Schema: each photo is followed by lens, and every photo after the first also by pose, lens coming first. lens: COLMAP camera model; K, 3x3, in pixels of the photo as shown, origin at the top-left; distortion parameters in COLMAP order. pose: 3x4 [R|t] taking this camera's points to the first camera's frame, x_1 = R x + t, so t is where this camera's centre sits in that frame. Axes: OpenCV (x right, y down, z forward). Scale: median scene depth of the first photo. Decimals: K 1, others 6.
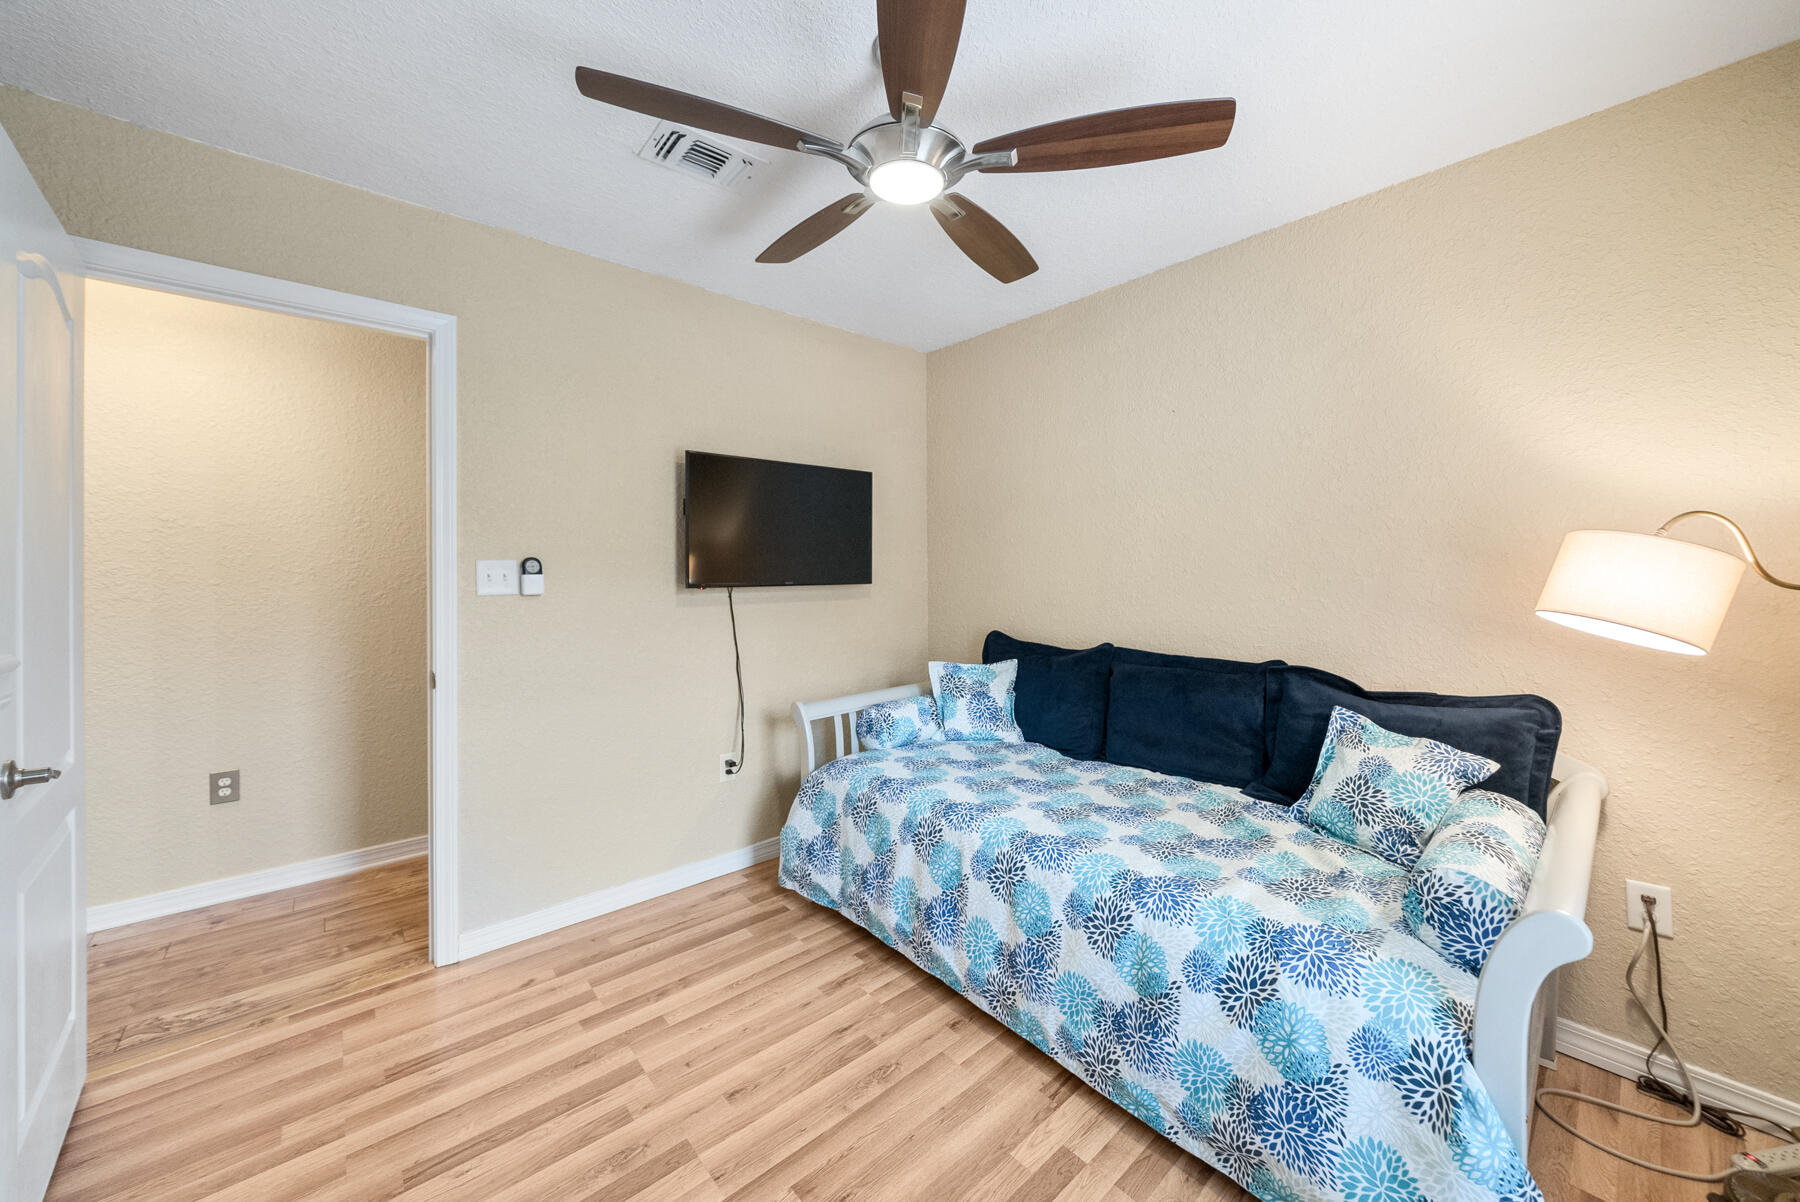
lens RADIAL K [[663.9, 0, 895.3], [0, 663.9, 556.4], [0, 0, 1]] dist [-0.007068, -0.000116]
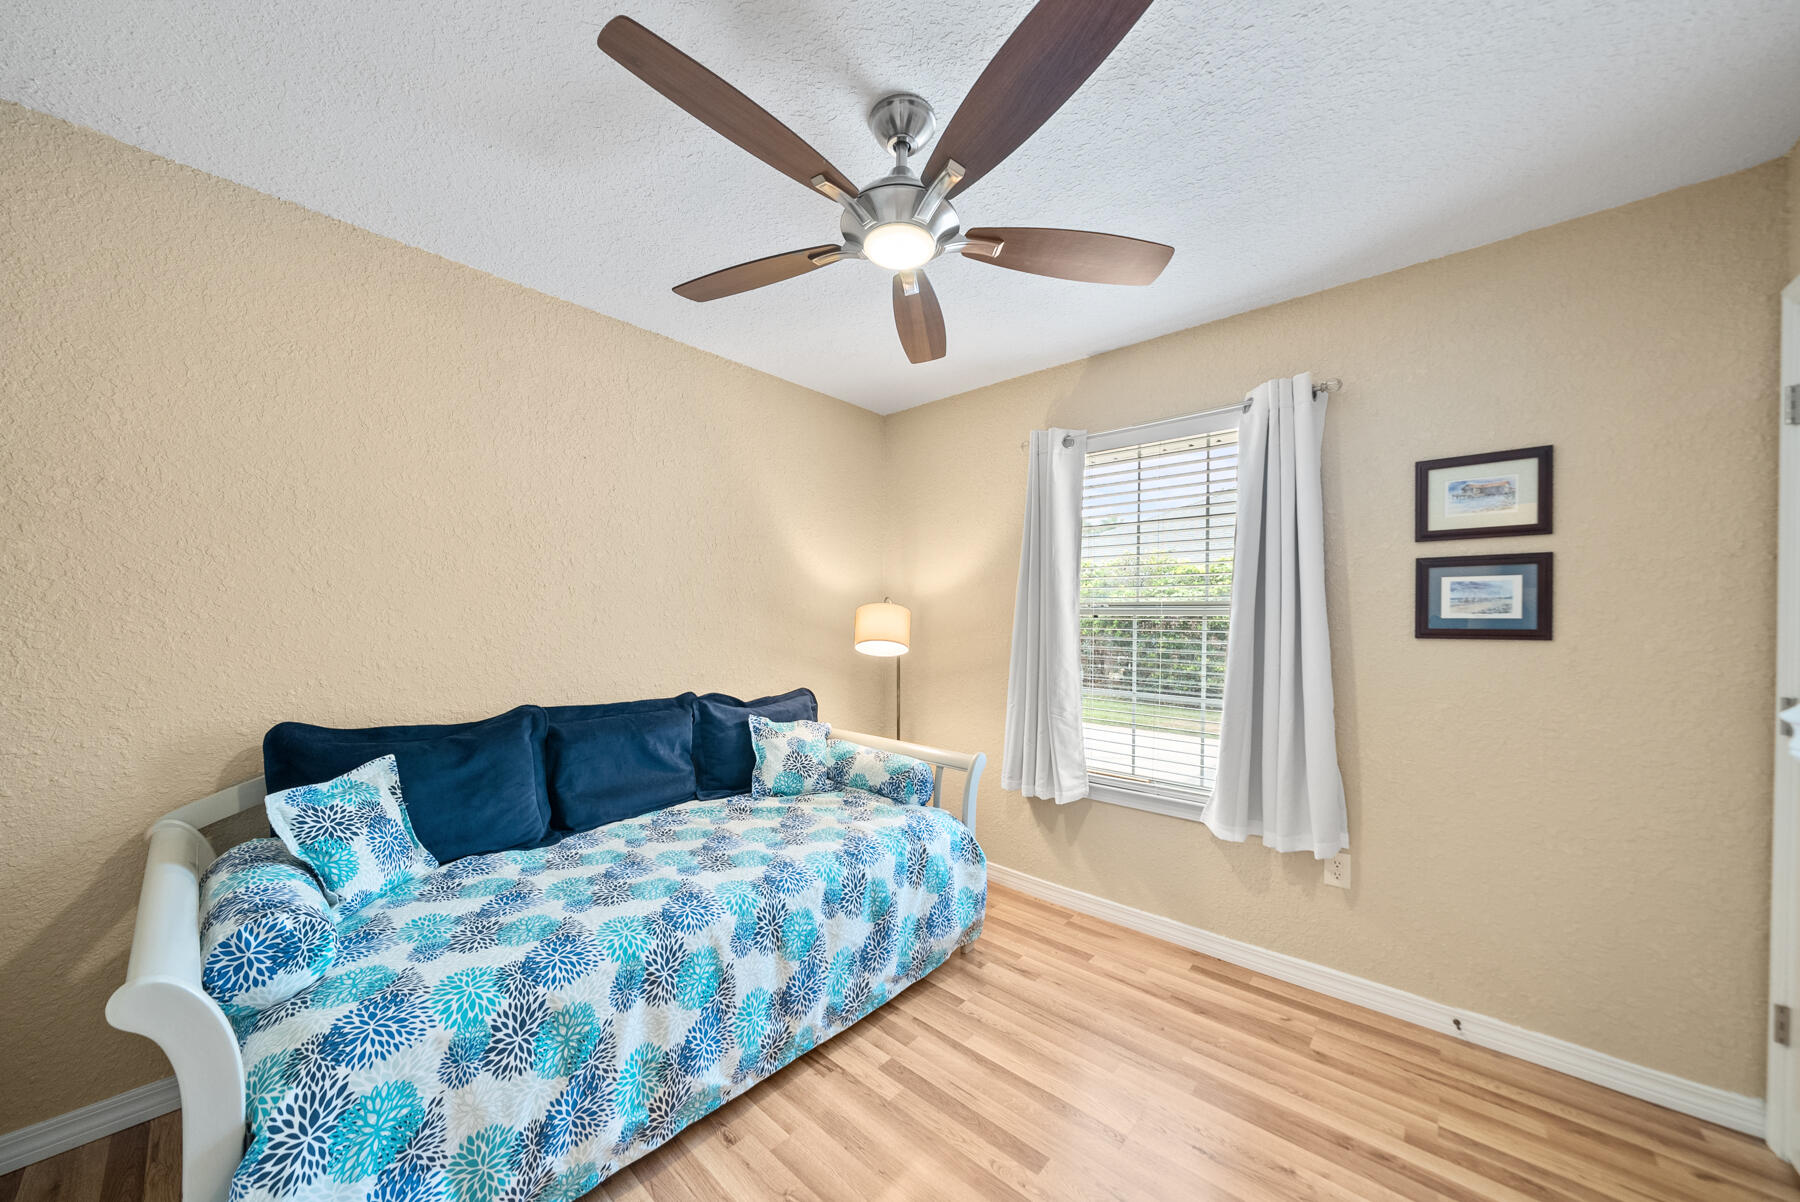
lens RADIAL K [[609.9, 0, 894.5], [0, 609.9, 619.6], [0, 0, 1]] dist [-0.013069, -0.000038]
pose [[-0.123576, 0.004396, 0.992325, -0.688427], [-0.024786, 0.999665, -0.007515, 0.019767], [-0.992025, -0.025525, -0.123426, 0.845159]]
